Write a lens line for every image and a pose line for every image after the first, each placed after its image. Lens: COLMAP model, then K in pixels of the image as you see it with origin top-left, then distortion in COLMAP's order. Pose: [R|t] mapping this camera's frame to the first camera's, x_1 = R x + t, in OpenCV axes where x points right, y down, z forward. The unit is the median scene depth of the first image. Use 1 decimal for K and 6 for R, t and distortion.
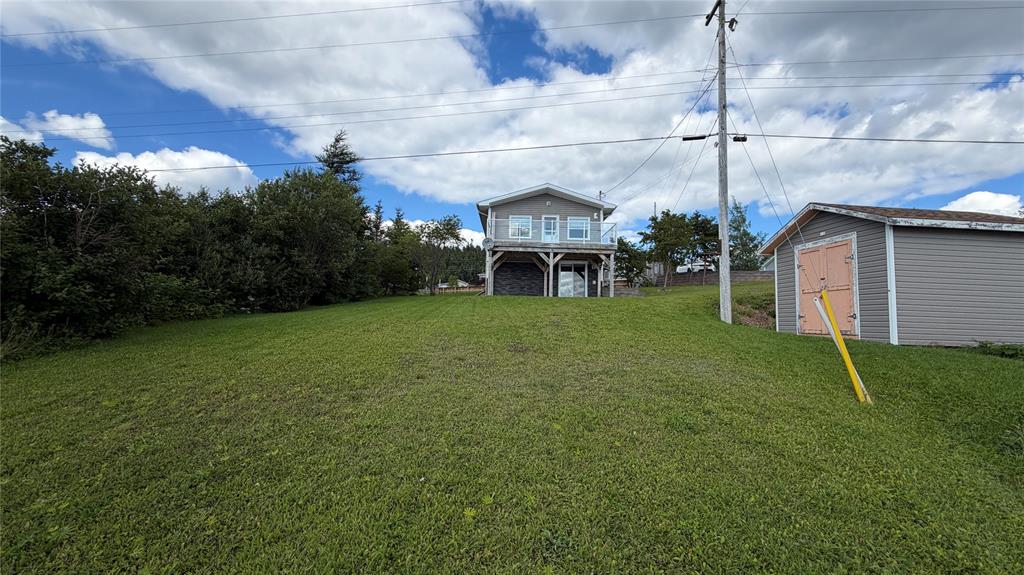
lens RADIAL K [[425.8, 0, 483.6], [0, 425.8, 268.2], [0, 0, 1]] dist [-0.043372, 0.000085]
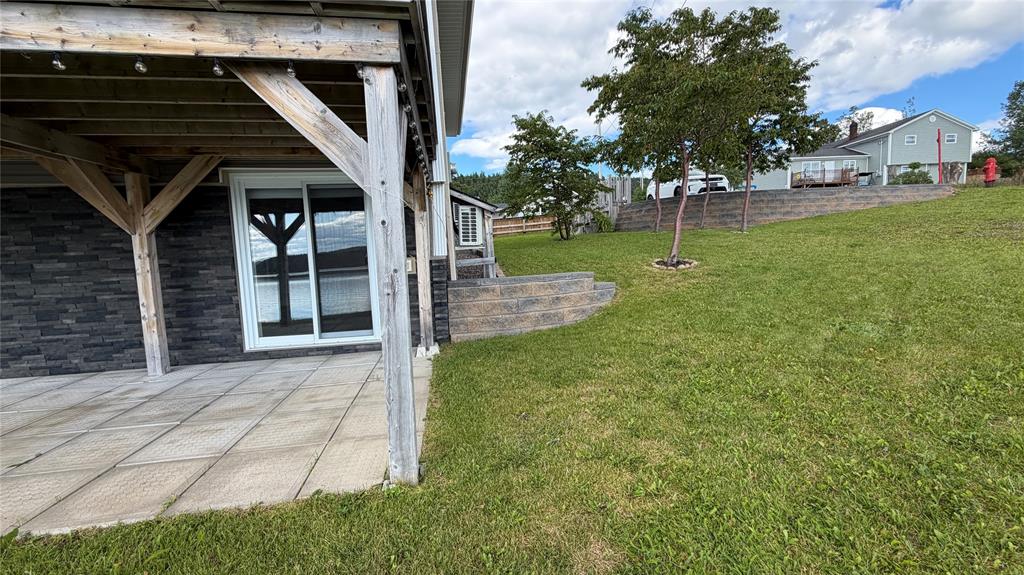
lens RADIAL K [[413.0, 0, 512.2], [0, 413.0, 281.8], [0, 0, 1]] dist [-0.000740, -0.000122]
pose [[0.978218, -0.084000, 0.189827, 0.272298], [0.042924, 0.976557, 0.210938, -0.002223], [-0.203095, -0.198195, 0.958890, 0.776230]]
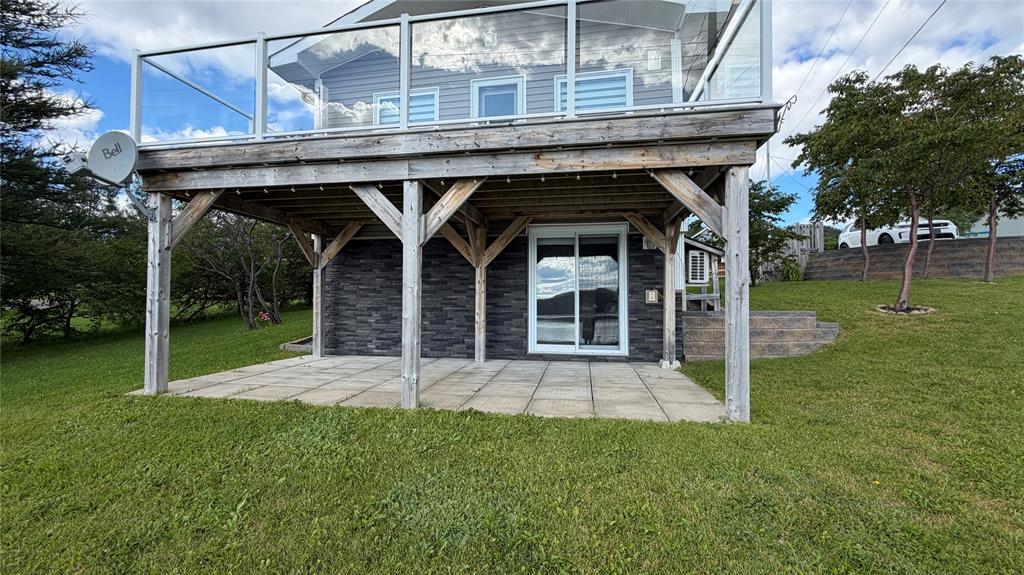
lens RADIAL K [[412.3, 0, 507.5], [0, 412.3, 281.2], [0, 0, 1]] dist [0.000502, 0.000370]
pose [[0.990427, -0.034710, -0.133603, 0.201419], [0.045364, 0.995956, 0.077543, -0.002936], [0.130371, -0.082861, 0.987997, 0.712426]]
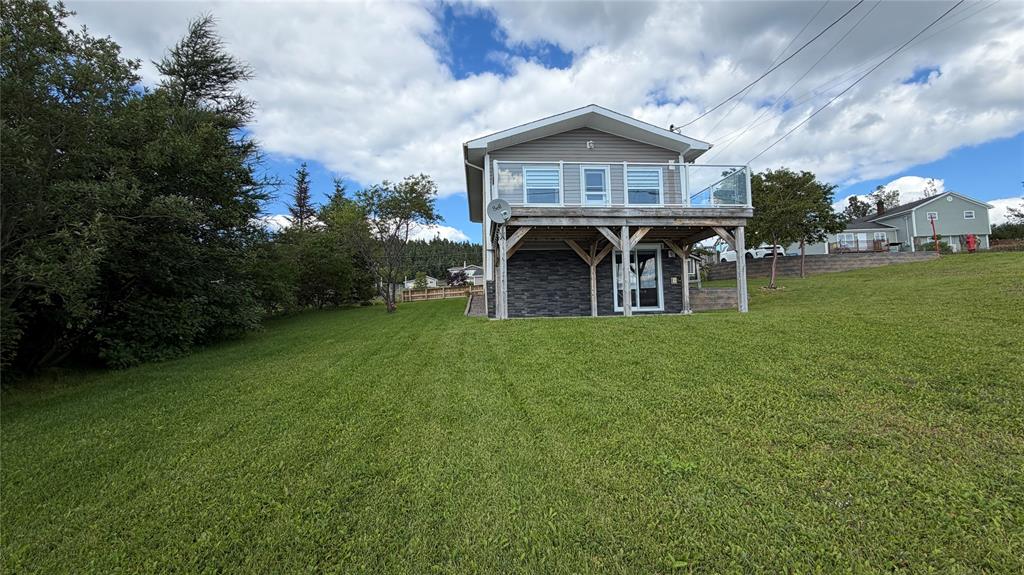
lens RADIAL K [[412.3, 0, 507.5], [0, 412.3, 281.2], [0, 0, 1]] dist [0.000502, 0.000370]
pose [[0.991379, -0.043067, 0.123747, -0.034530], [0.037356, 0.998143, 0.048108, -0.001215], [-0.125589, -0.043071, 0.991147, 0.470916]]
